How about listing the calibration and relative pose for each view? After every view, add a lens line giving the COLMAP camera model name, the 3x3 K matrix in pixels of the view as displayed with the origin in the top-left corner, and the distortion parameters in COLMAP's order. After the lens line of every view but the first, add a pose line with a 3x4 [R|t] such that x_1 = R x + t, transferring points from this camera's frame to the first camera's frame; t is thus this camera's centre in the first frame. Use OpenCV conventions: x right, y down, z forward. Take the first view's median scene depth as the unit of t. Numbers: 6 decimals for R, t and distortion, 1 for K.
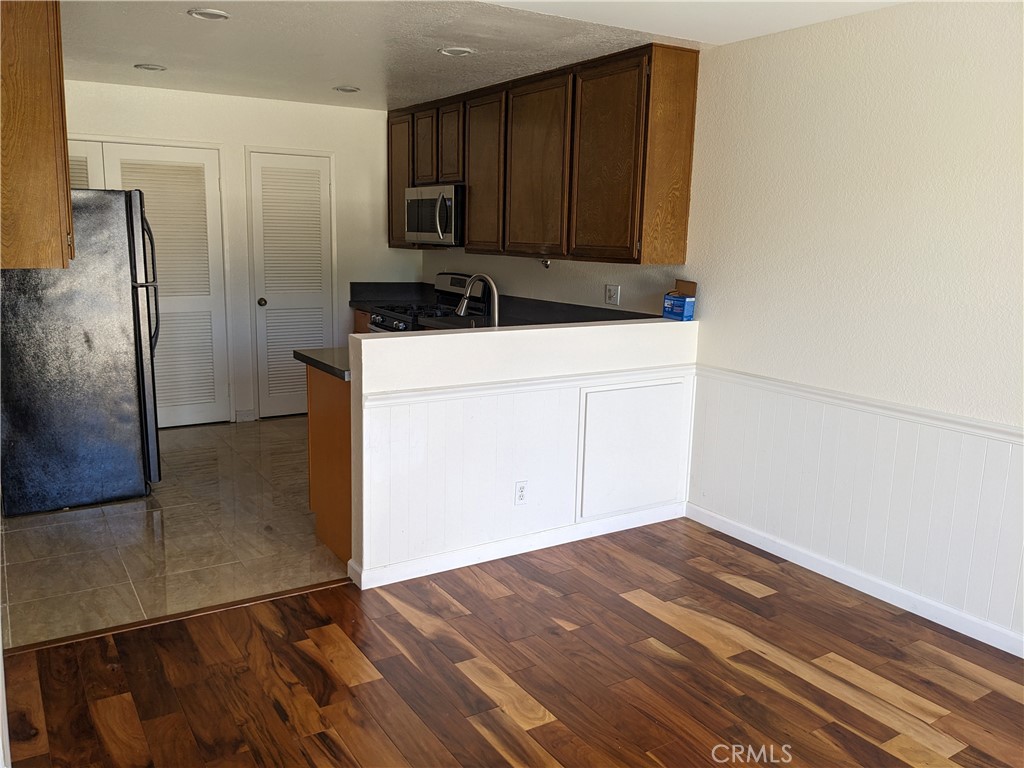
lens RADIAL K [[812.5, 0, 505.8], [0, 812.5, 385.1], [0, 0, 1]] dist [0.036888, -0.049464]
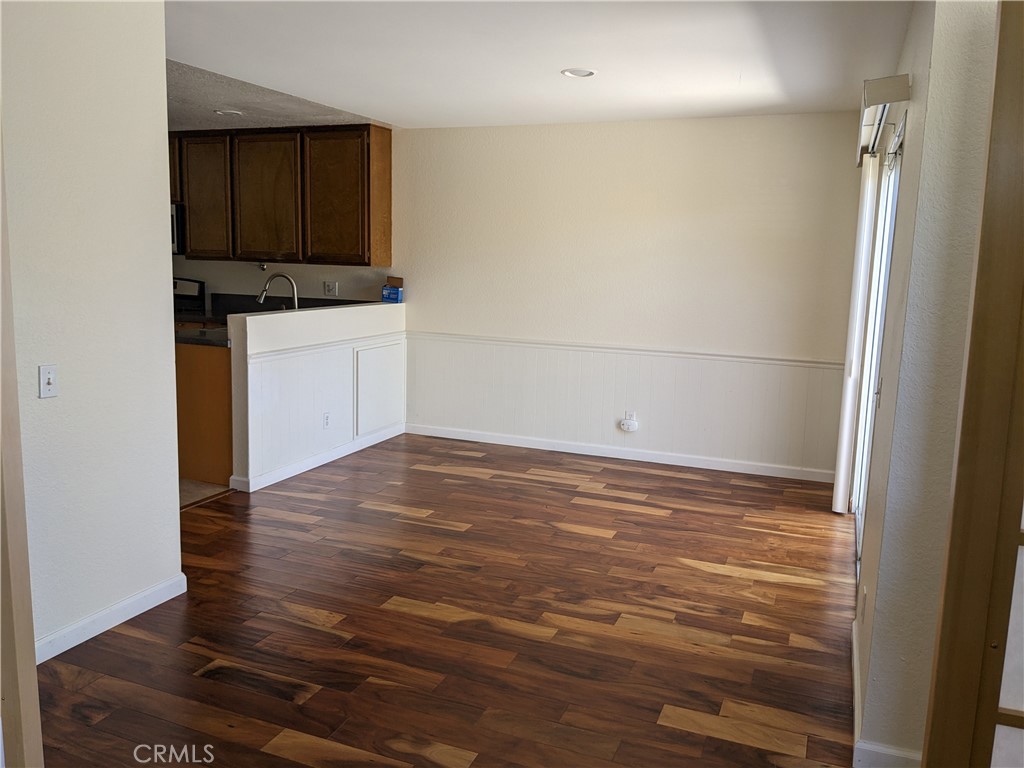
lens RADIAL K [[812.5, 0, 515.9], [0, 812.5, 384.6], [0, 0, 1]] dist [0.036888, -0.049464]
pose [[0.809026, -0.092461, 0.580454, -0.511431], [0.098340, 0.994922, 0.021417, 0.064021], [-0.579487, 0.039755, 0.814011, -0.377960]]
